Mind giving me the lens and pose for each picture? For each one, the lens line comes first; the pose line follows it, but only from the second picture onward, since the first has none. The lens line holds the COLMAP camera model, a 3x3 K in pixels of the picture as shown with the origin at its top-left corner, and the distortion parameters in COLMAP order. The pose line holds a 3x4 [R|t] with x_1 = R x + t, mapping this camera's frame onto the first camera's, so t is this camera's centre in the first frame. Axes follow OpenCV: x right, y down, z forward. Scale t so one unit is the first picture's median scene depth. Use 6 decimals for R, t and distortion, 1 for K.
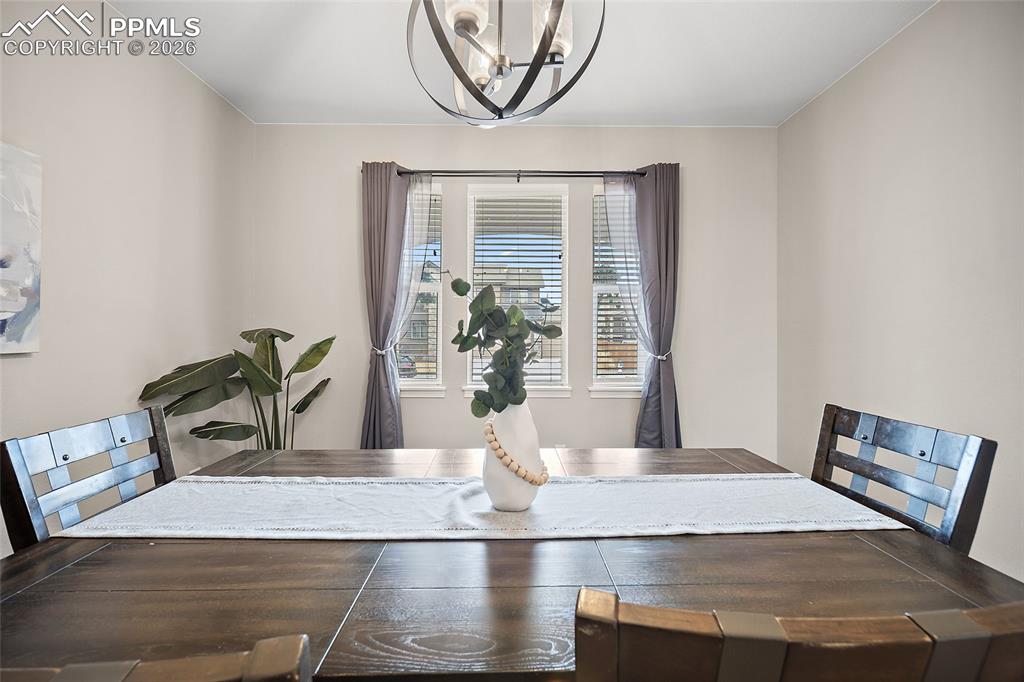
lens RADIAL K [[408.6, 0, 510.1], [0, 408.6, 328.1], [0, 0, 1]] dist [-0.005215, -0.000277]
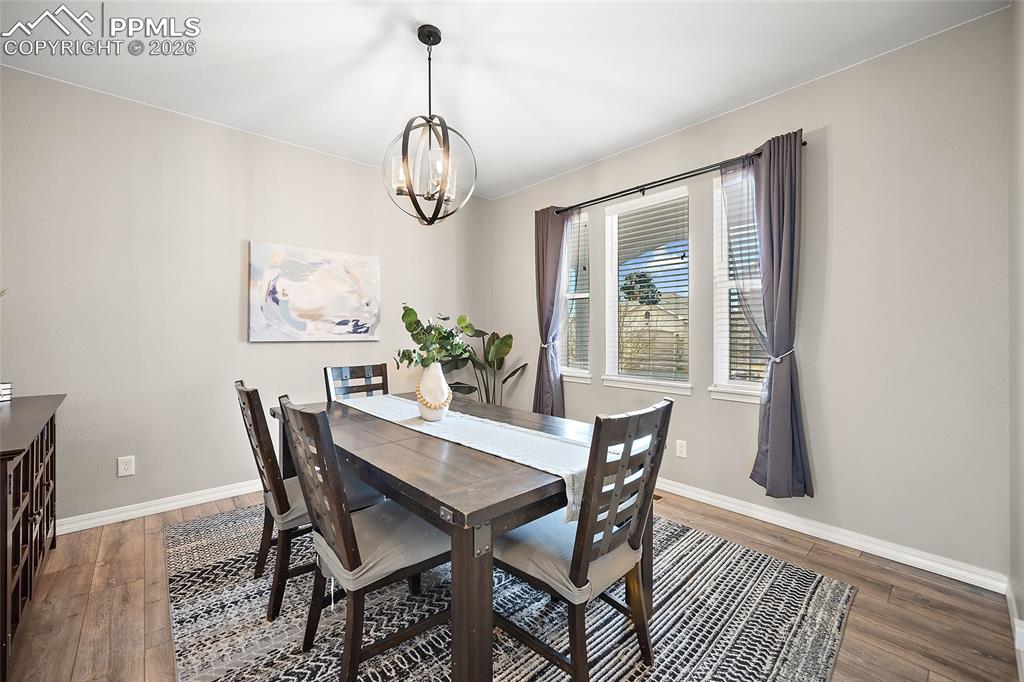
lens RADIAL K [[408.6, 0, 510.1], [0, 408.6, 328.1], [0, 0, 1]] dist [-0.005215, -0.000277]
pose [[0.662584, -0.009467, -0.748928, 0.623301], [0.010303, 0.999941, -0.003525, 0.002183], [0.748917, -0.005380, 0.662642, -0.005296]]
